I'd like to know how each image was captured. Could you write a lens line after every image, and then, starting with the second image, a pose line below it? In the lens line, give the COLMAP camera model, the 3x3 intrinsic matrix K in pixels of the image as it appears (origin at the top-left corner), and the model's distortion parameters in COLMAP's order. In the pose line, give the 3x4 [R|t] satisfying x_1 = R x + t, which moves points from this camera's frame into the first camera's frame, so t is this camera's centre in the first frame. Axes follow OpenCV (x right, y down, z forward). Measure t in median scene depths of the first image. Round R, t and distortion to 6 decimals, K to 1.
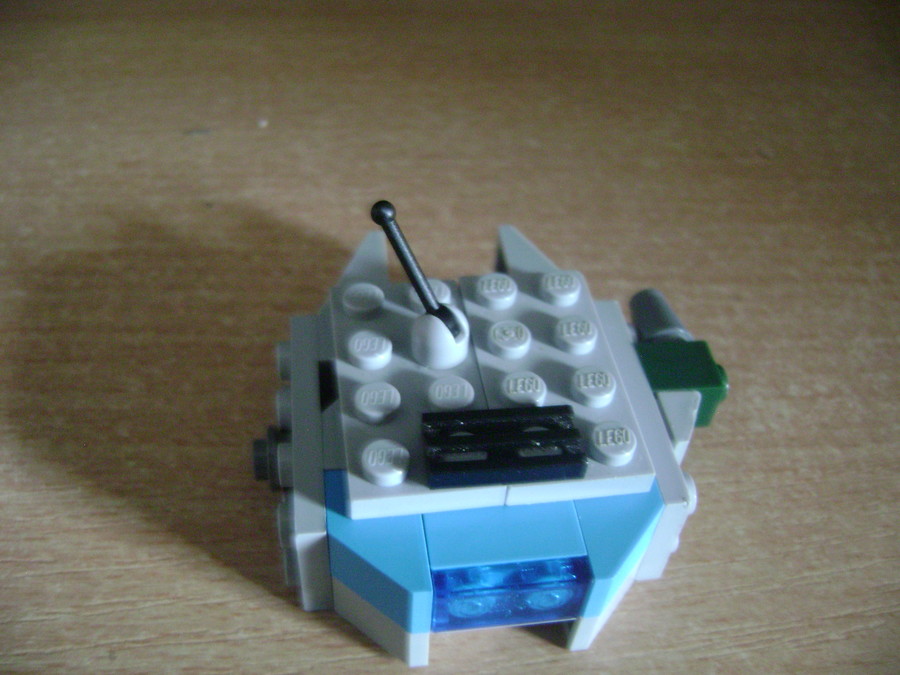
lens RADIAL K [[912.7, 0, 450.6], [0, 912.7, 336.2], [0, 0, 1]] dist [-0.184082, 0.089678]
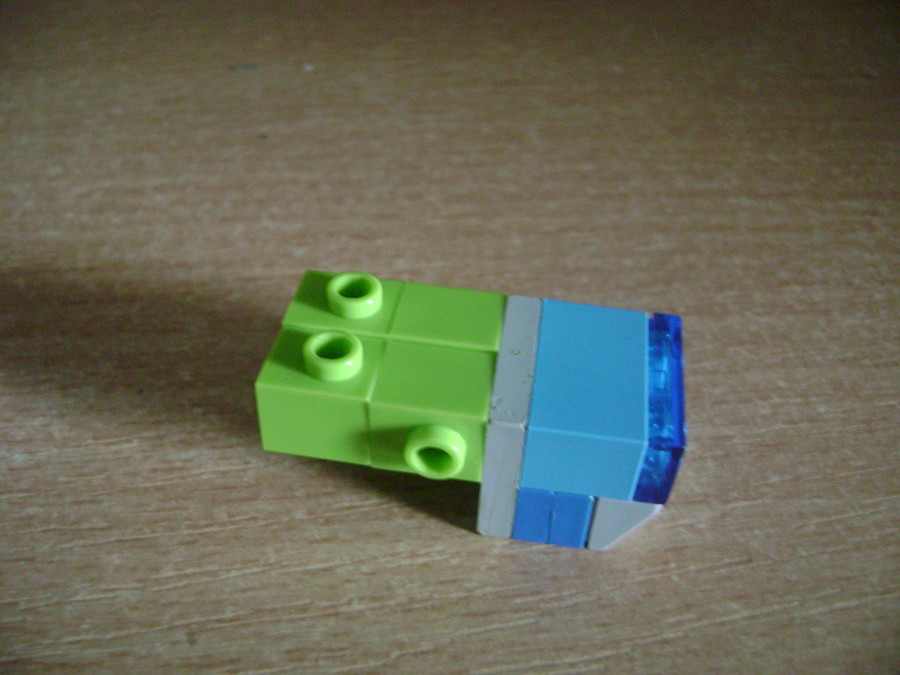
lens RADIAL K [[912.7, 0, 450.6], [0, 912.7, 336.2], [0, 0, 1]] dist [-0.184082, 0.089678]
pose [[0.999087, -0.041988, -0.007937, -0.116639], [0.041738, 0.998698, -0.029335, 0.107838], [0.009159, 0.028977, 0.999538, 0.175000]]
